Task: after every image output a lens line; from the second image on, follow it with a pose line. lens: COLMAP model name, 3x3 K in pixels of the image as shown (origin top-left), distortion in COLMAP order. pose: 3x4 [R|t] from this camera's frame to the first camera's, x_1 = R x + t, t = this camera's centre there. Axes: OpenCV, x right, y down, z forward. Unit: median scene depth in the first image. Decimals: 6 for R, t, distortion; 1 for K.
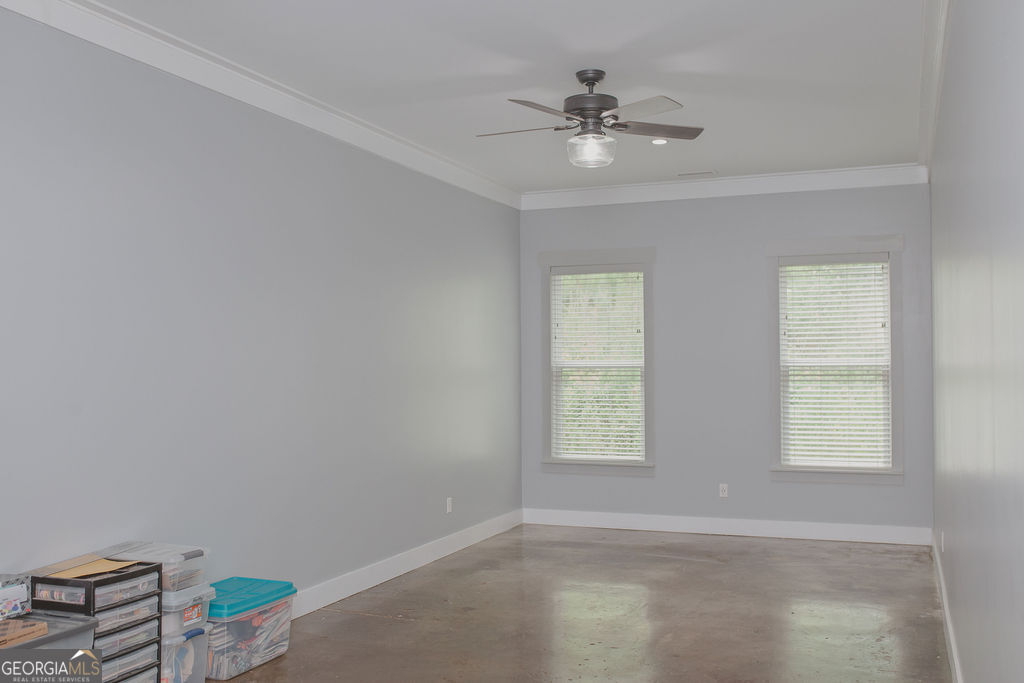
lens RADIAL K [[976.1, 0, 511.2], [0, 976.1, 334.4], [0, 0, 1]] dist [-0.037750, 0.000000]
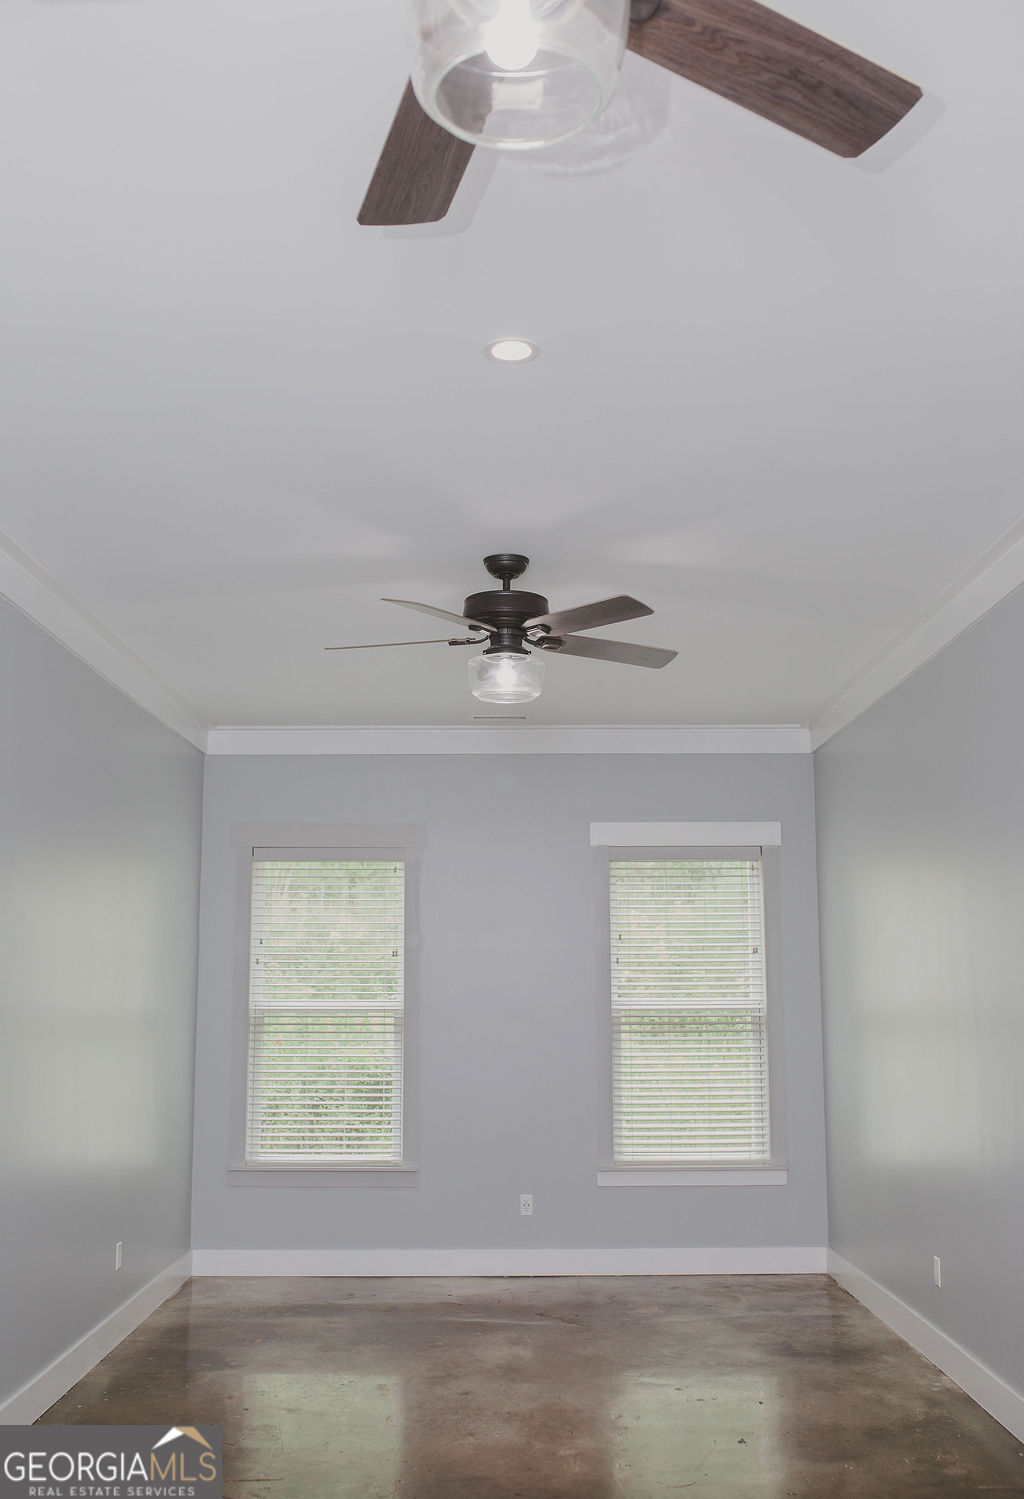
lens RADIAL K [[1497.7, 0, 511.5], [0, 1497.7, 756.0], [0, 0, 1]] dist [0.007853, 0.000000]
pose [[0.927273, 0.061951, 0.369225, -0.180375], [-0.013826, 0.991208, -0.131590, -0.003738], [-0.374131, 0.116915, 0.919976, 0.056616]]
